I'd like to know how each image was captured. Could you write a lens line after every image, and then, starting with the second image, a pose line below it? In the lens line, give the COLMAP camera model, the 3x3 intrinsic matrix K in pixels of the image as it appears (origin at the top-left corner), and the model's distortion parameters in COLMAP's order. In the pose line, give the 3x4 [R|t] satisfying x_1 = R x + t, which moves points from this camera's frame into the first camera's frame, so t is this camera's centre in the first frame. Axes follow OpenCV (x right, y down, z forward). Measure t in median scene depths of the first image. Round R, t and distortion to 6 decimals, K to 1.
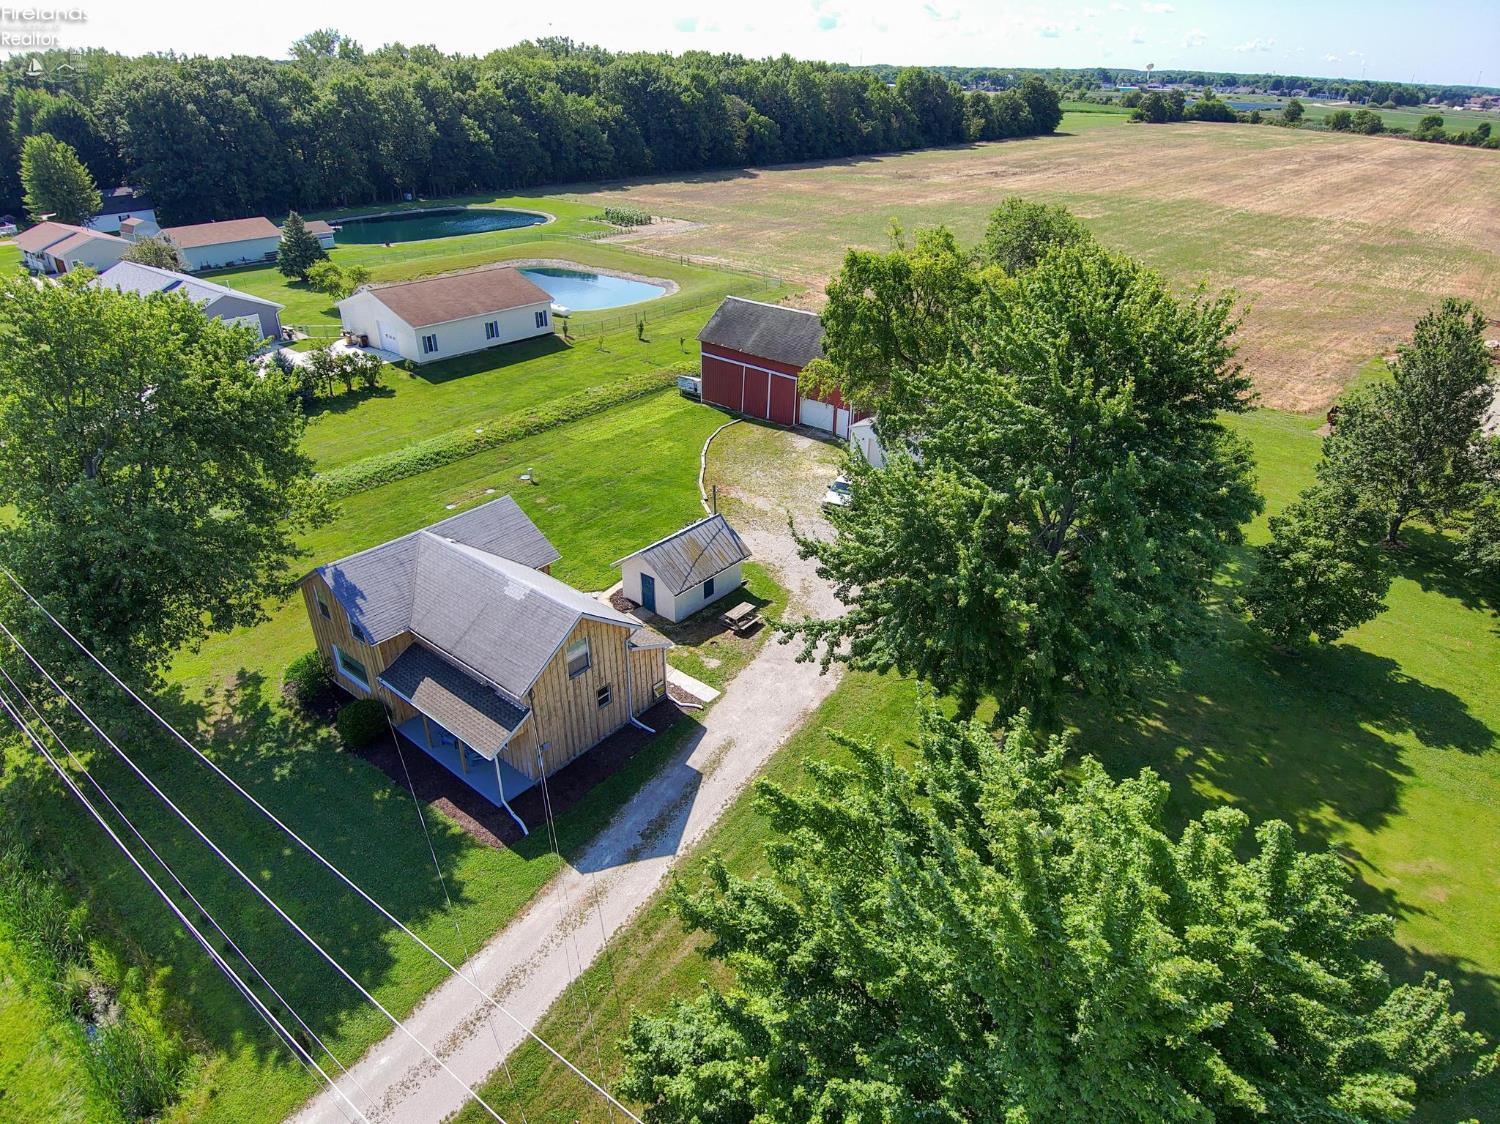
lens RADIAL K [[890.0, 0, 750.0], [0, 890.0, 562.0], [0, 0, 1]] dist [0.055997, -0.064717]
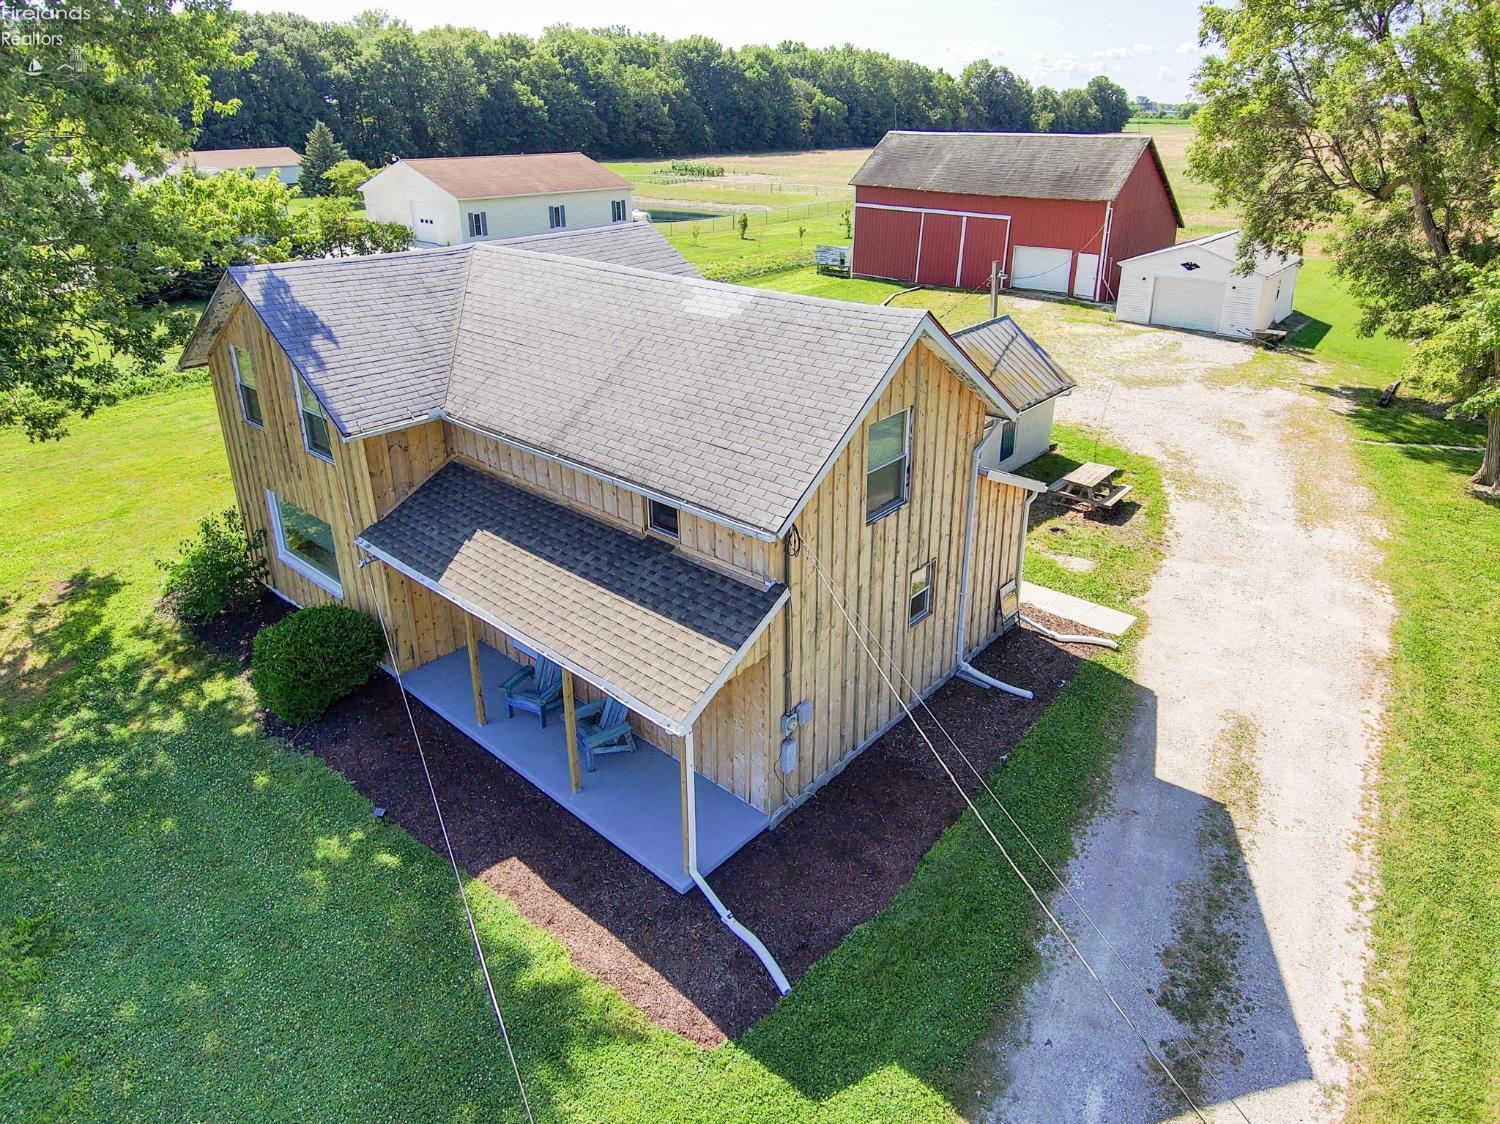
lens RADIAL K [[941.8, 0, 753.1], [0, 941.8, 434.4], [0, 0, 1]] dist [0.063881, -0.087005]
pose [[0.999369, -0.004432, -0.035233, -0.179489], [-0.001734, 0.984905, -0.173088, 0.124263], [0.035468, 0.173040, 0.984276, 0.467332]]
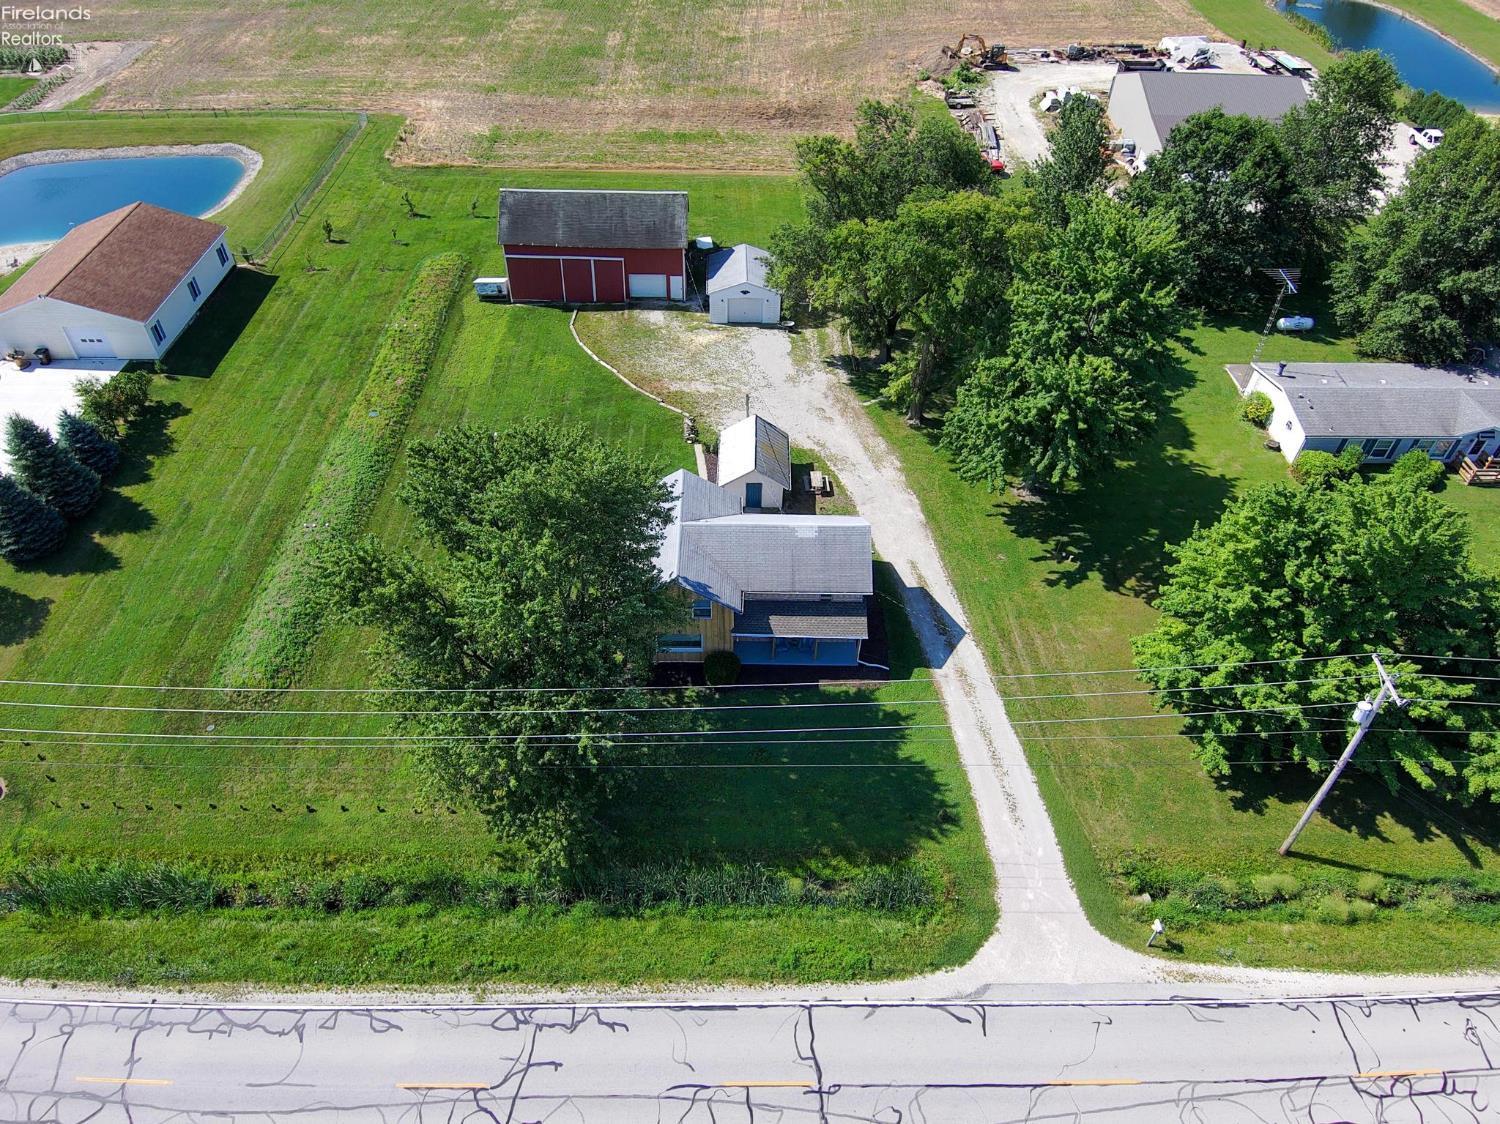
lens RADIAL K [[947.2, 0, 735.0], [0, 947.2, 578.3], [0, 0, 1]] dist [0.079281, -0.116648]
pose [[0.773863, -0.451573, 0.444091, -0.801157], [0.305876, 0.880453, 0.362275, -0.364892], [-0.554595, -0.144515, 0.819475, -0.120081]]
